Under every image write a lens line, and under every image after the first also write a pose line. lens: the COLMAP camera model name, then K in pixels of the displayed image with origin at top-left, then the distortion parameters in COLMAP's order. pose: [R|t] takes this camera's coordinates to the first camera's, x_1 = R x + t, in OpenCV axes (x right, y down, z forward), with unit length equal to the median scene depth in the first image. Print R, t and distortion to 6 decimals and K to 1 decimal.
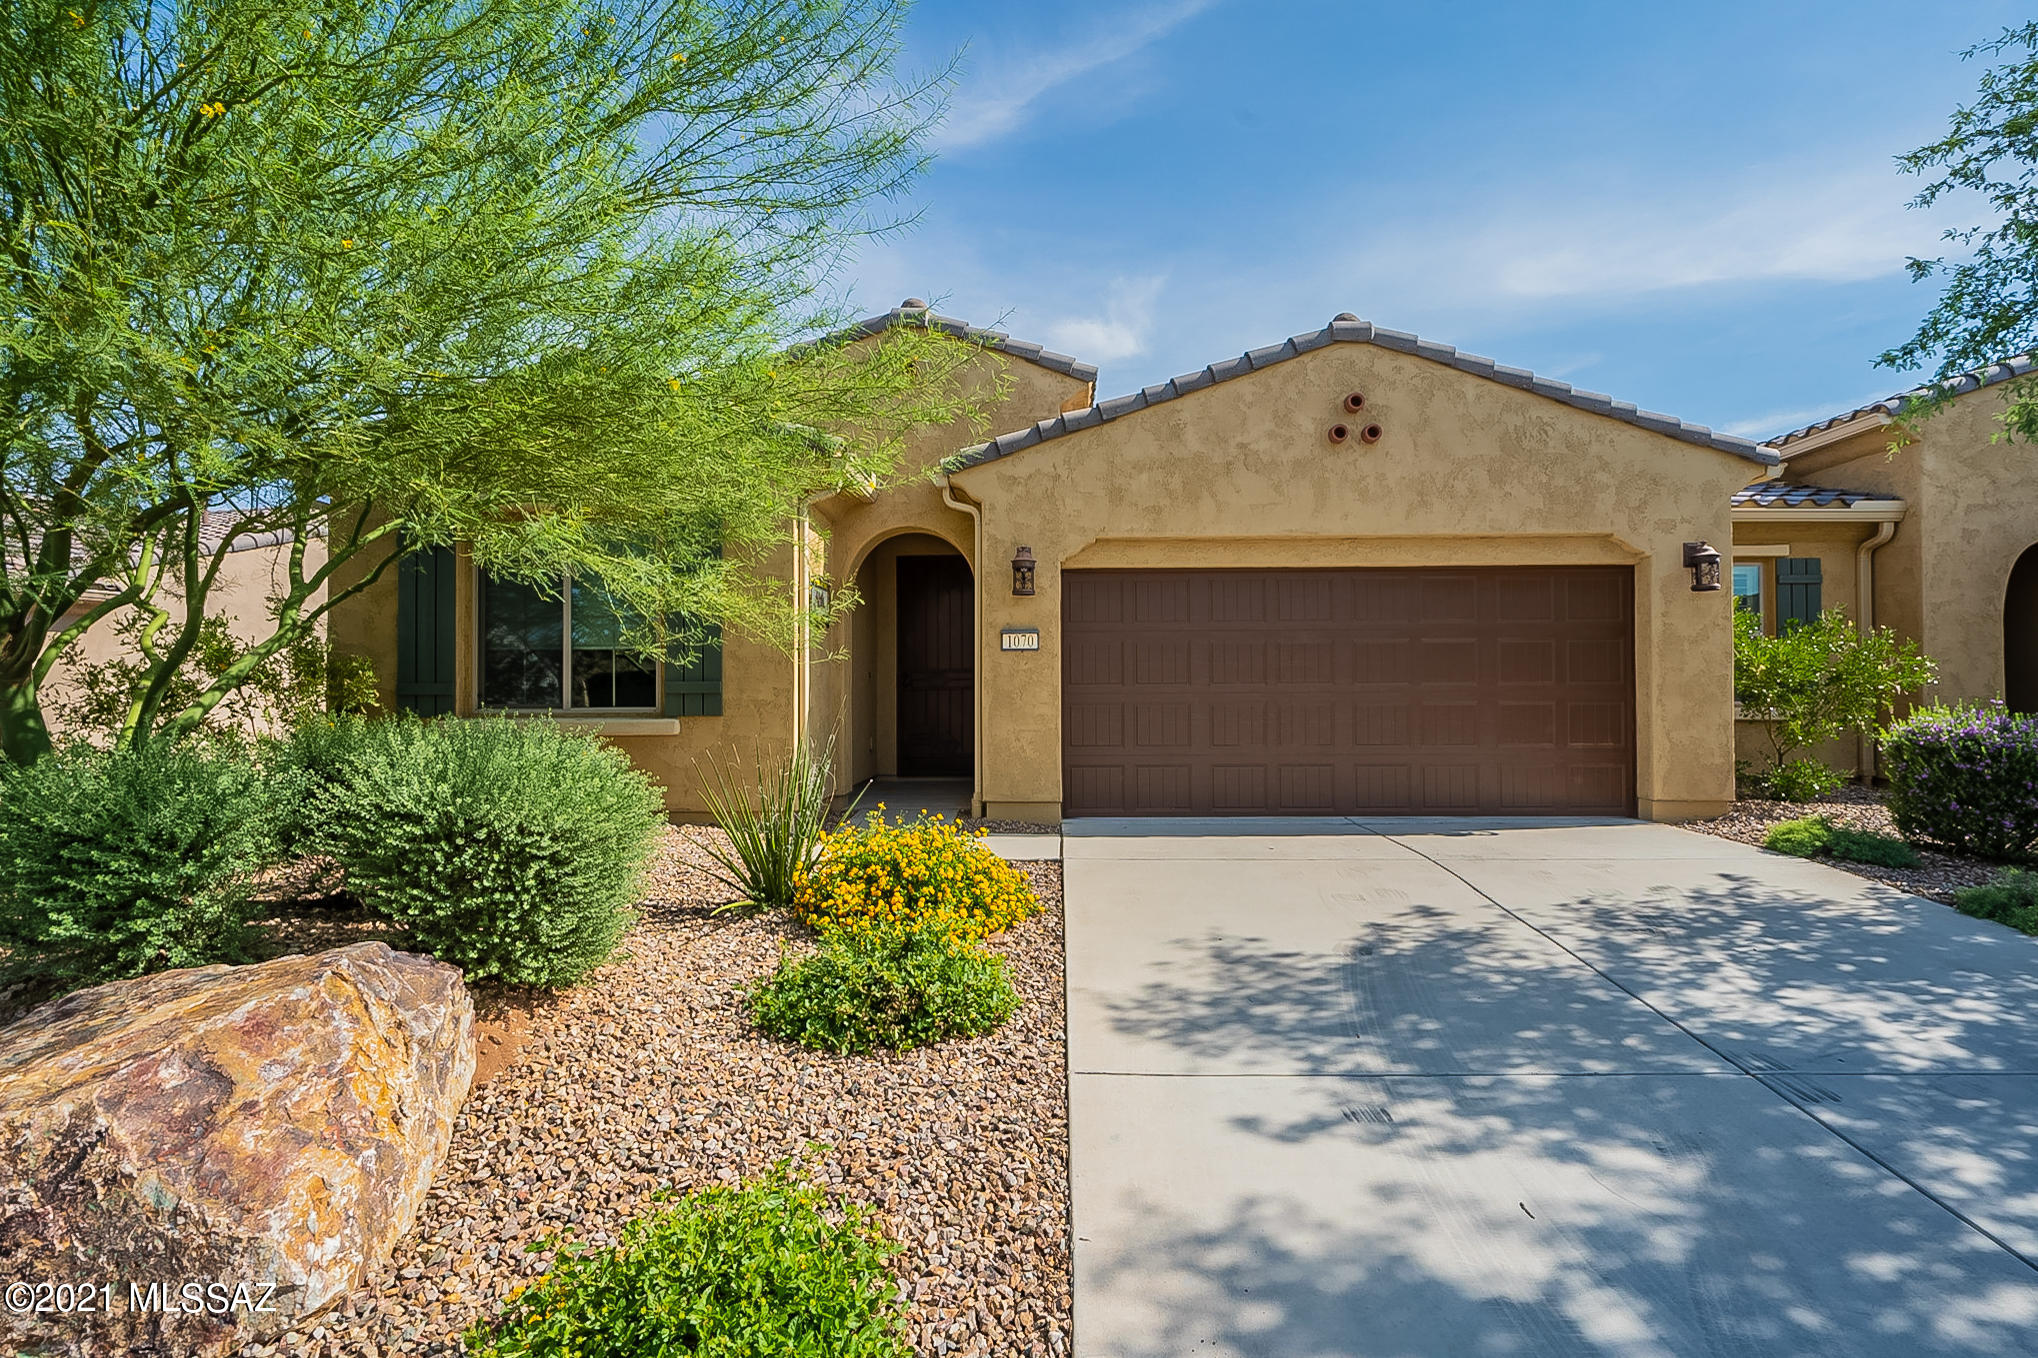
lens RADIAL K [[920.0, 0, 1023.1], [0, 920.0, 684.5], [0, 0, 1]] dist [-0.001751, 0.000285]
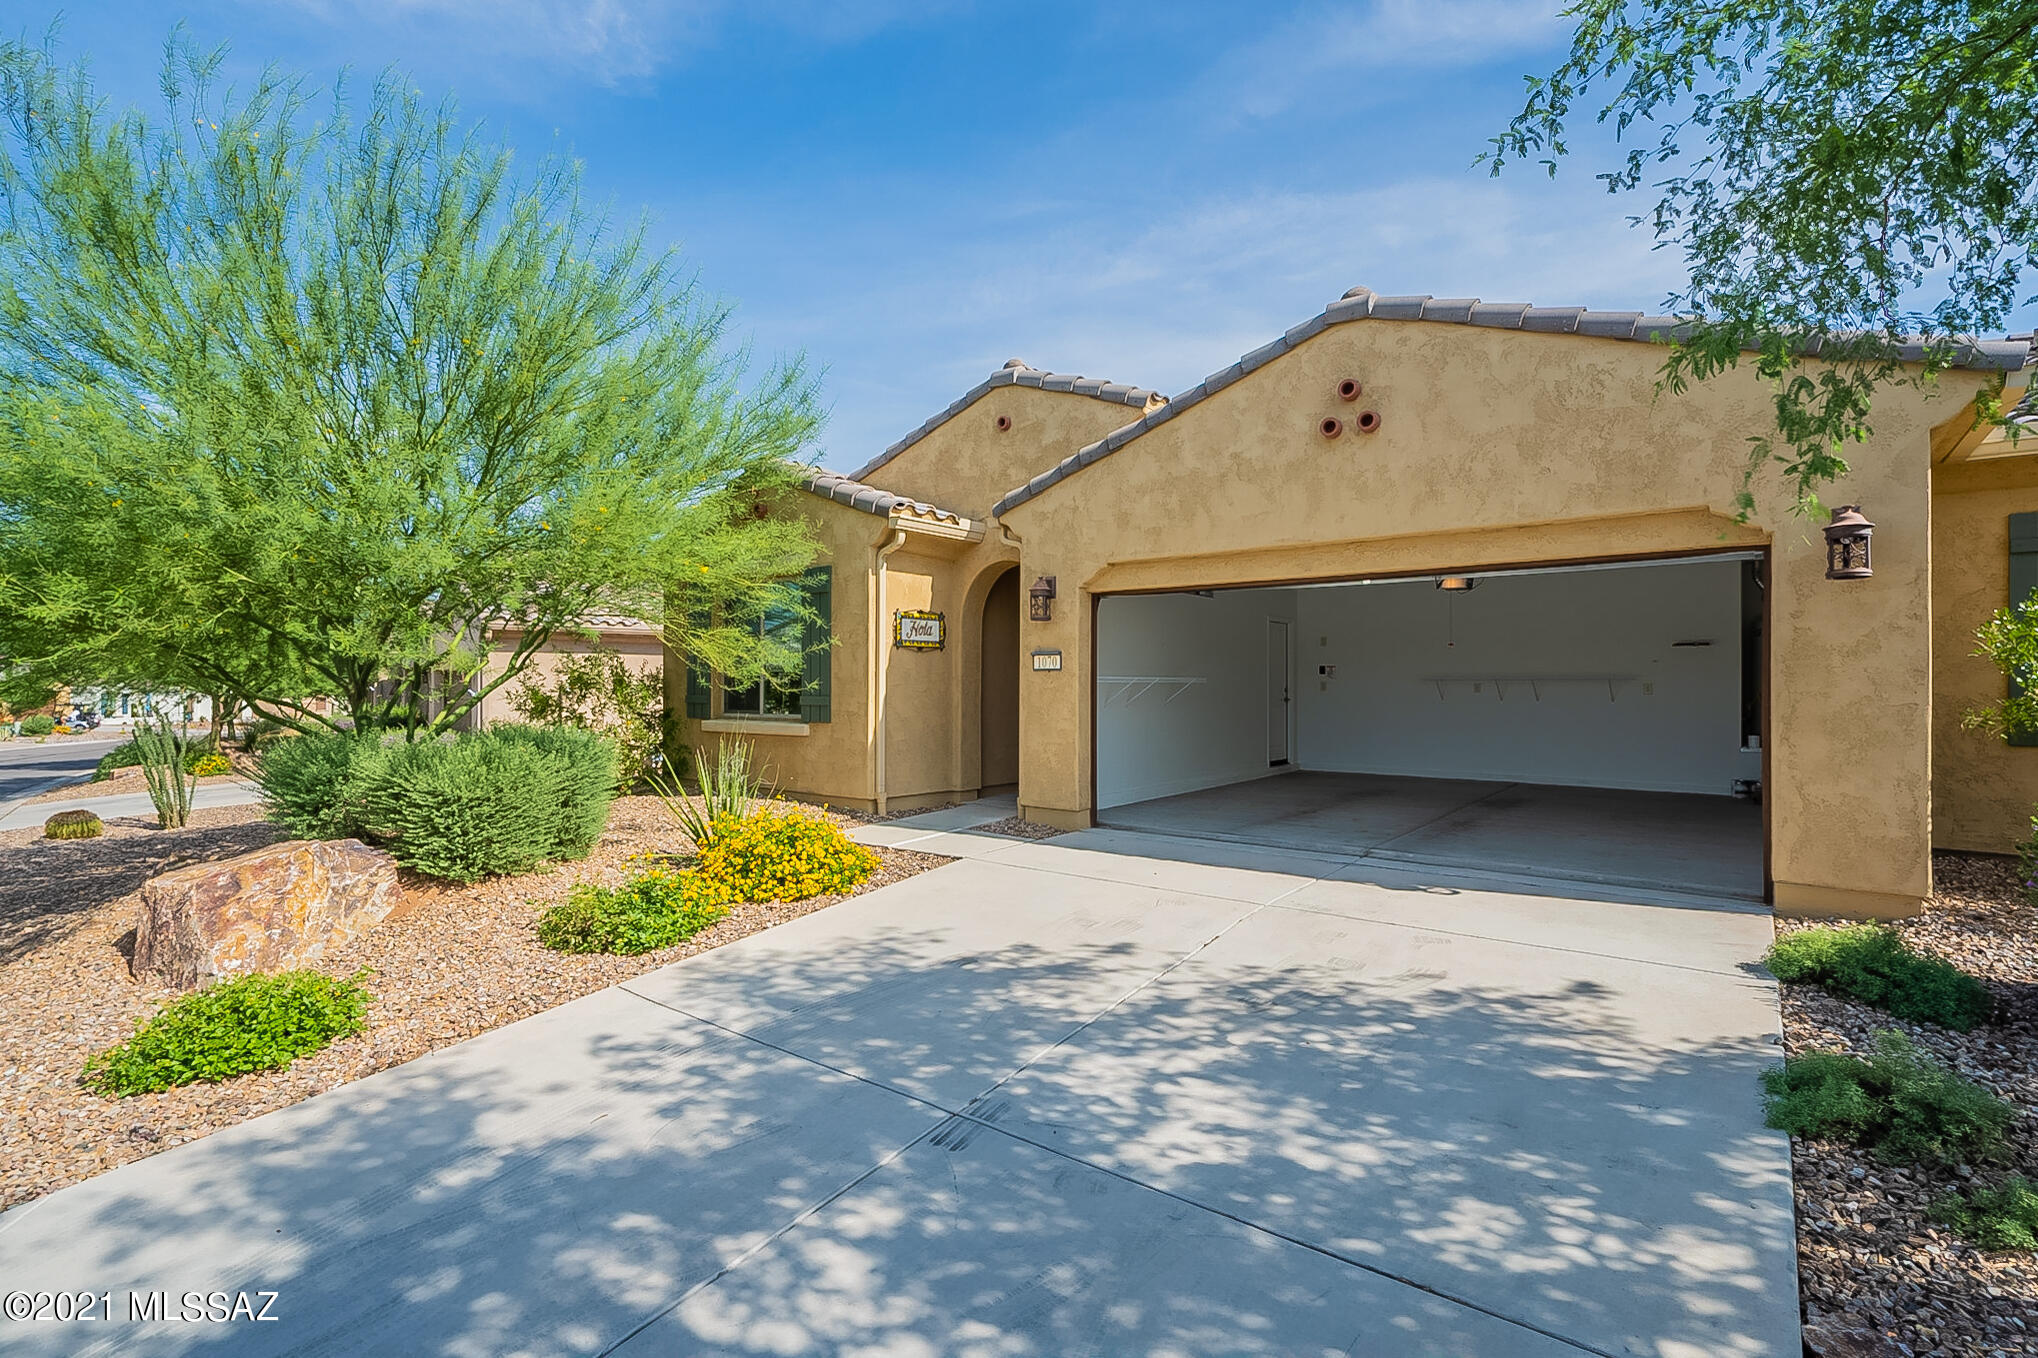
lens RADIAL K [[920.0, 0, 1023.1], [0, 920.0, 684.5], [0, 0, 1]] dist [-0.001751, 0.000285]
pose [[0.807566, 0.004111, -0.589763, 0.628515], [-0.000045, 0.999976, 0.006908, -0.028171], [0.589777, -0.005552, 0.807547, 0.096317]]
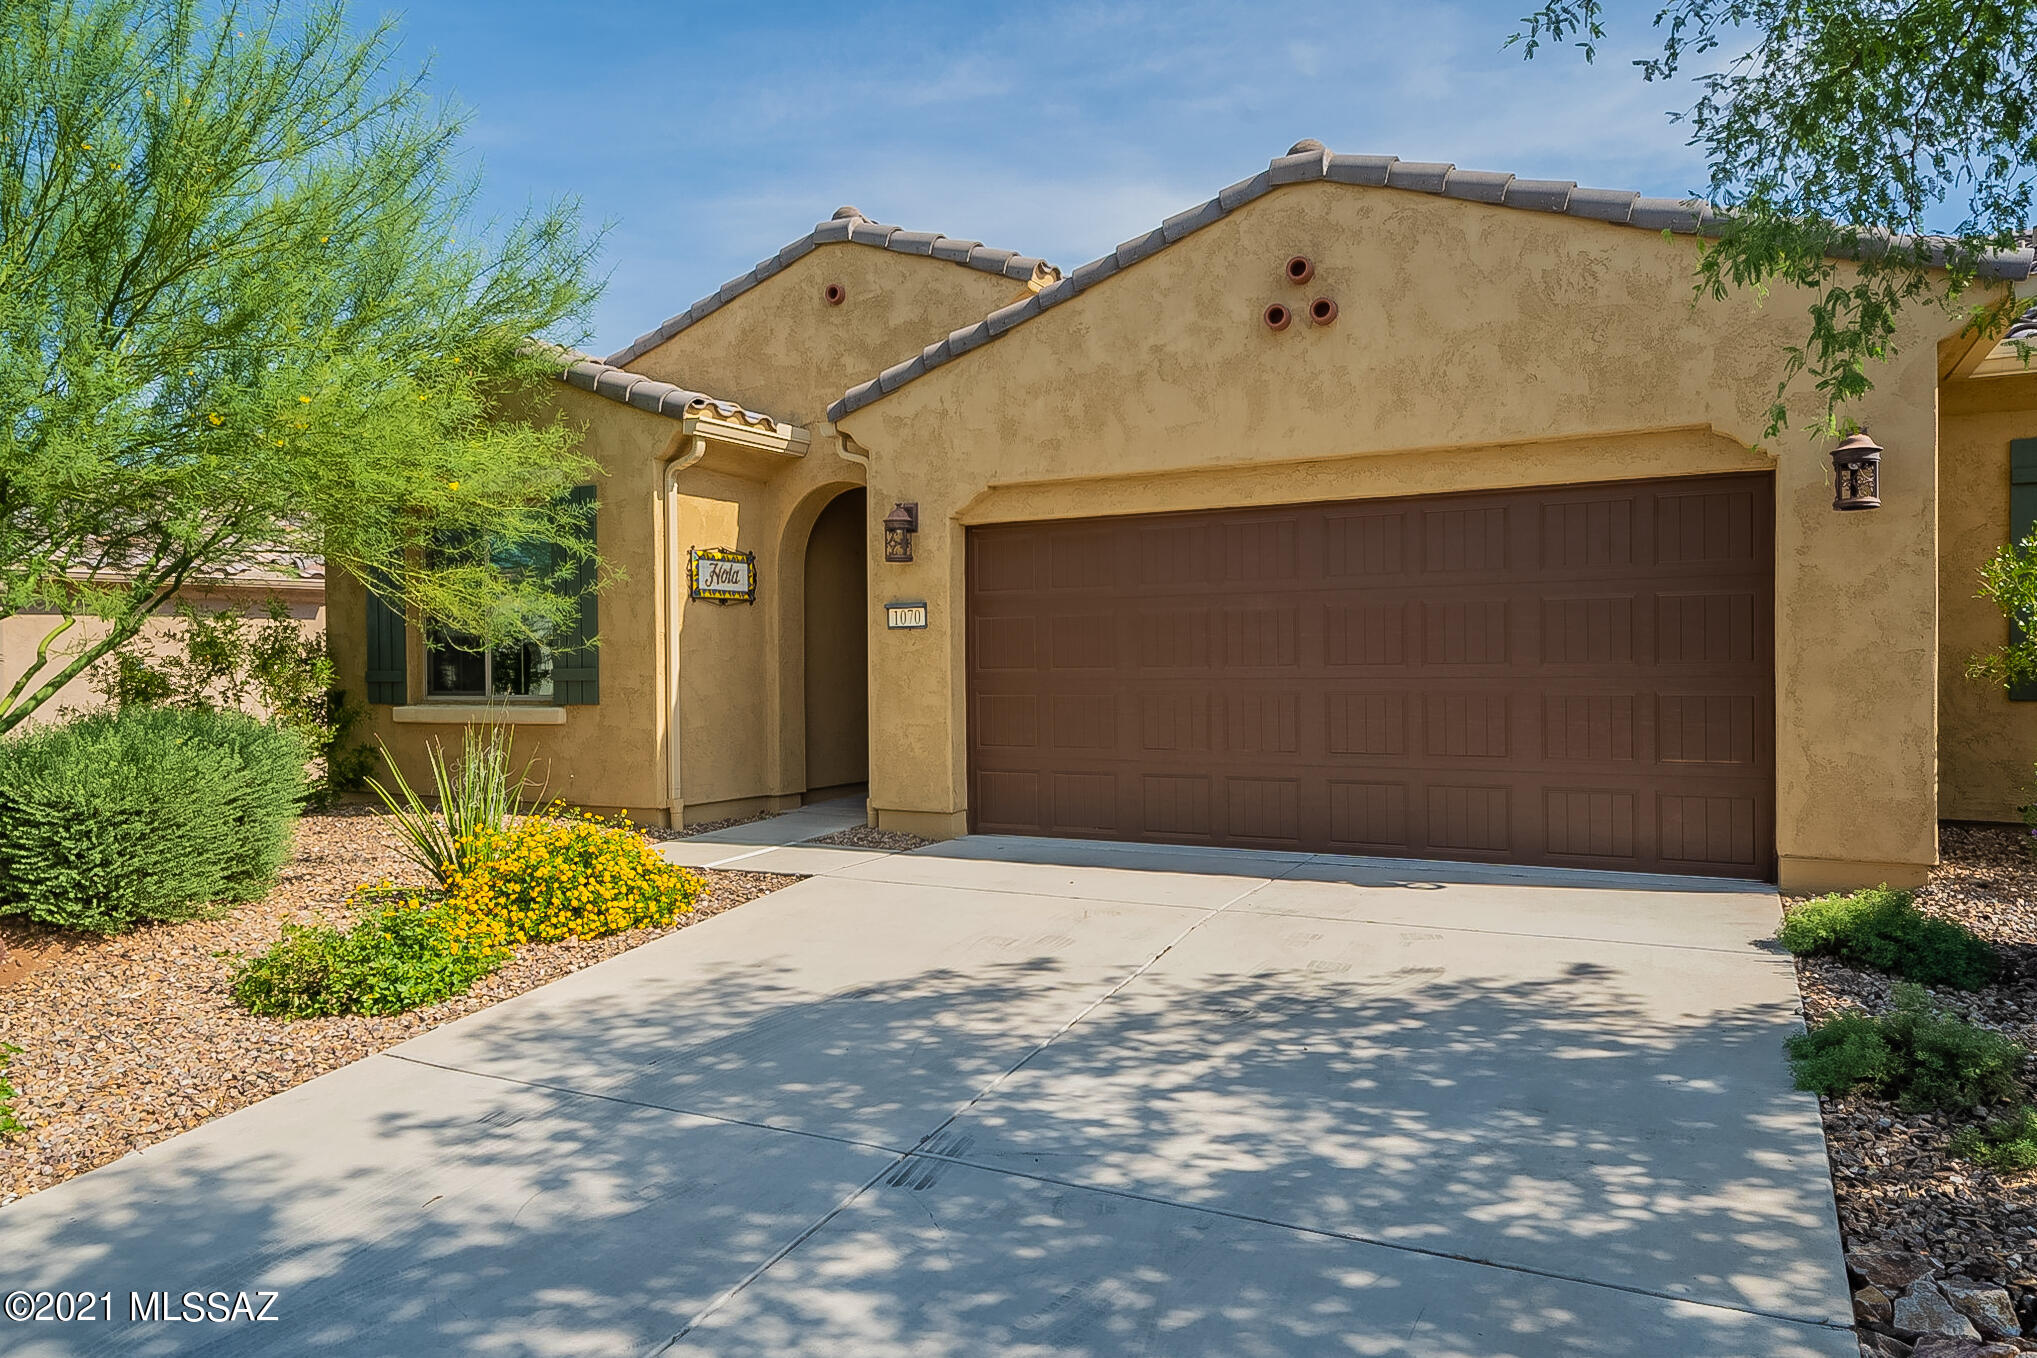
lens RADIAL K [[1294.9, 0, 1011.4], [0, 1294.9, 685.6], [0, 0, 1]] dist [0.009249, -0.004151]
pose [[0.896133, 0.001843, -0.443782, 0.603218], [0.010342, 0.999633, 0.025034, -0.013843], [0.443666, -0.027024, 0.895785, -0.001637]]
